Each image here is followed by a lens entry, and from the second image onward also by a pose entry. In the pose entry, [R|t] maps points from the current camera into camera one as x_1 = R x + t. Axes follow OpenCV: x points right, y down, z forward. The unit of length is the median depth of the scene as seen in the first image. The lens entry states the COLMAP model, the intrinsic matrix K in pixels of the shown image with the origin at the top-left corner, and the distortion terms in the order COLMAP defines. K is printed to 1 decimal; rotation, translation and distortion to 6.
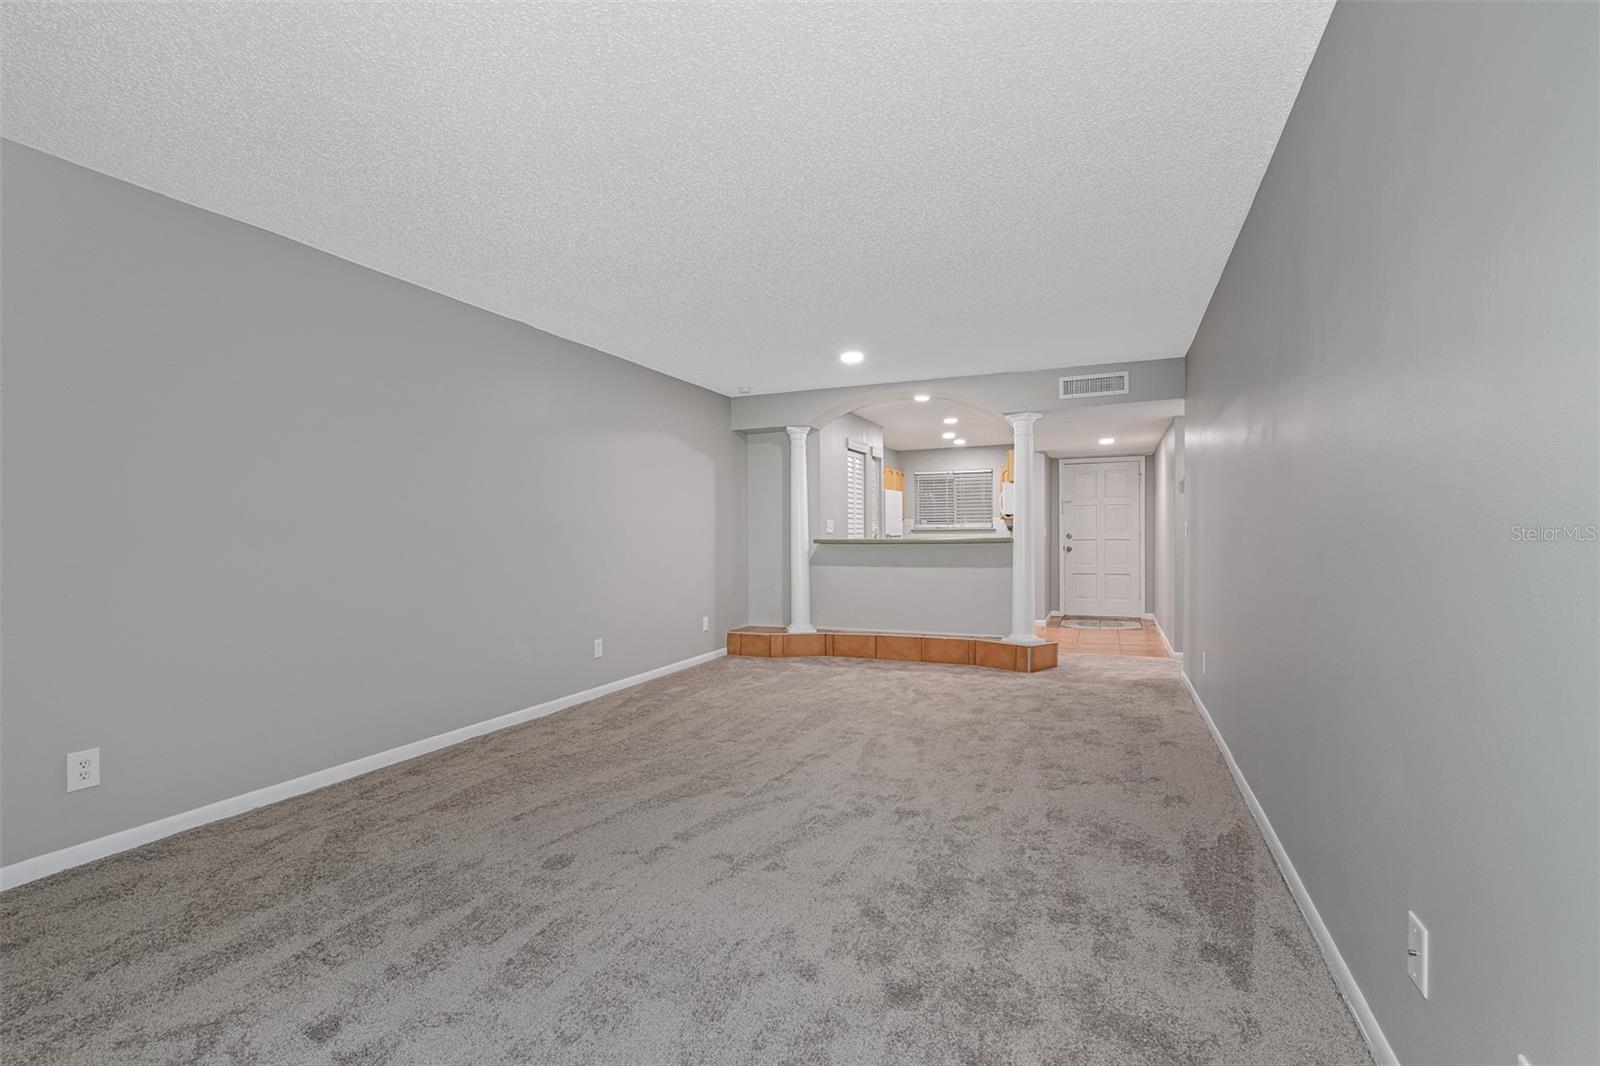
lens RADIAL K [[745.3, 0, 813.5], [0, 745.3, 546.0], [0, 0, 1]] dist [-0.003743, 0.000300]
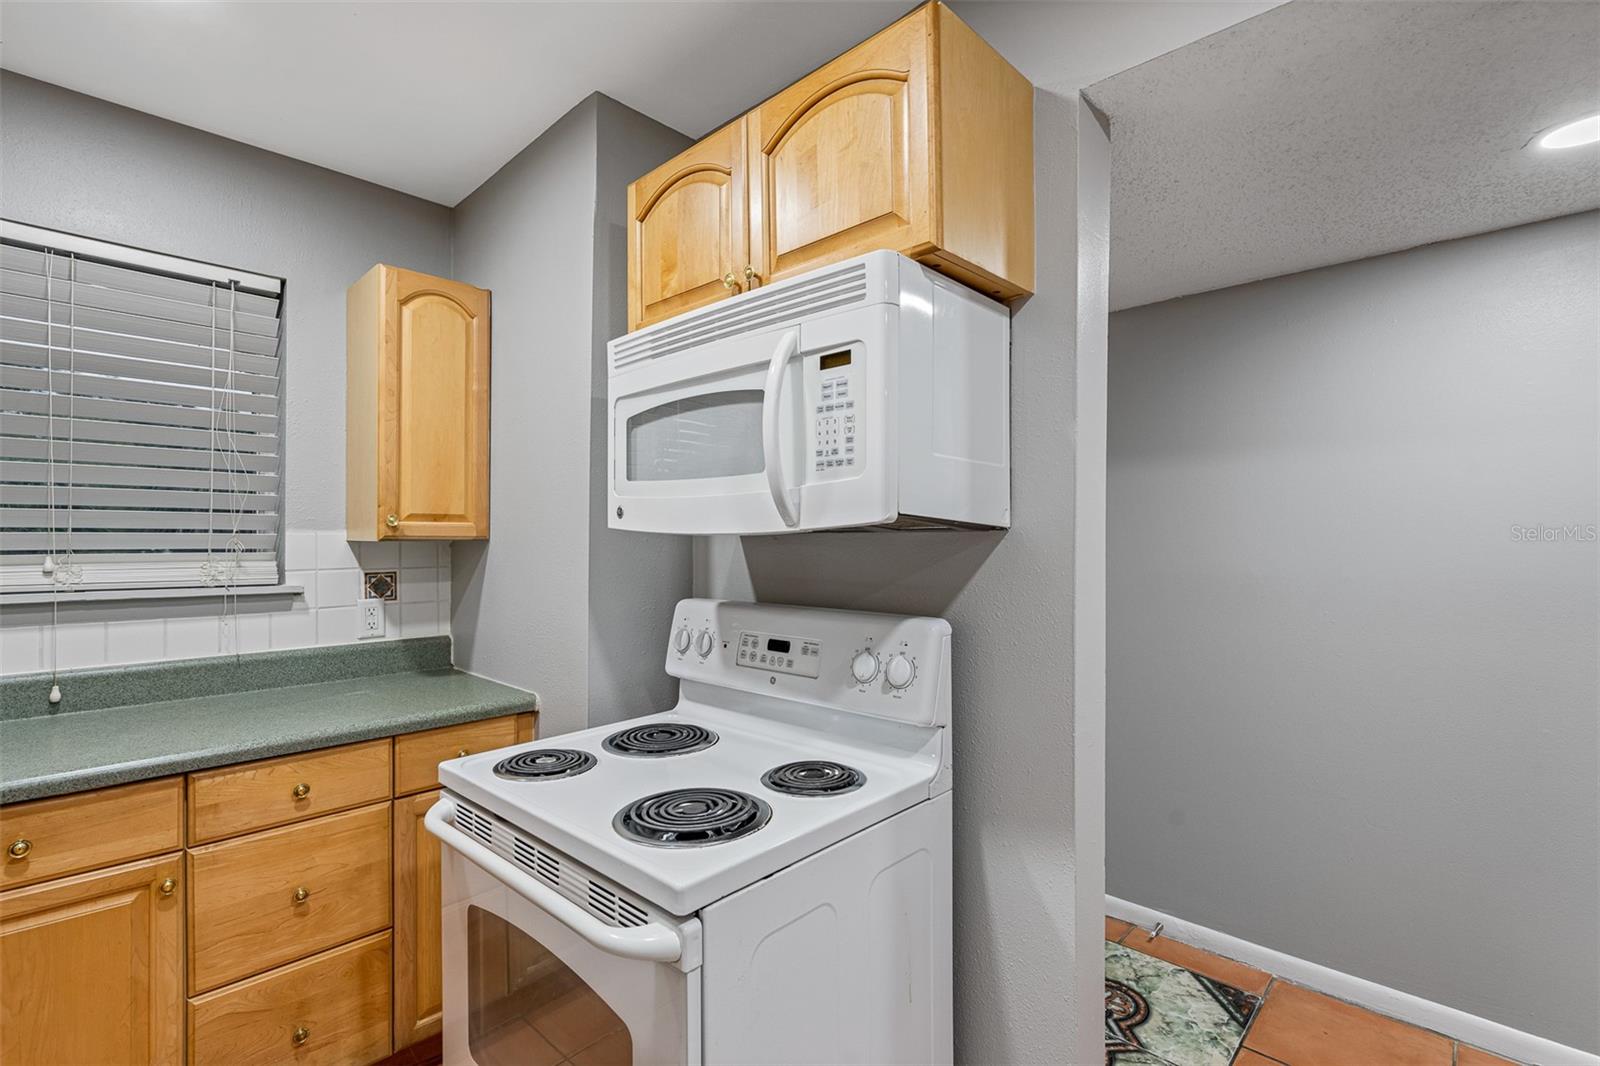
lens RADIAL K [[745.3, 0, 797.0], [0, 745.3, 539.4], [0, 0, 1]] dist [-0.003743, 0.000300]
pose [[0.385335, 0.011736, 0.922702, 0.132962], [0.013781, 0.999734, -0.018471, -0.035452], [-0.922674, 0.019833, 0.385071, 0.931244]]
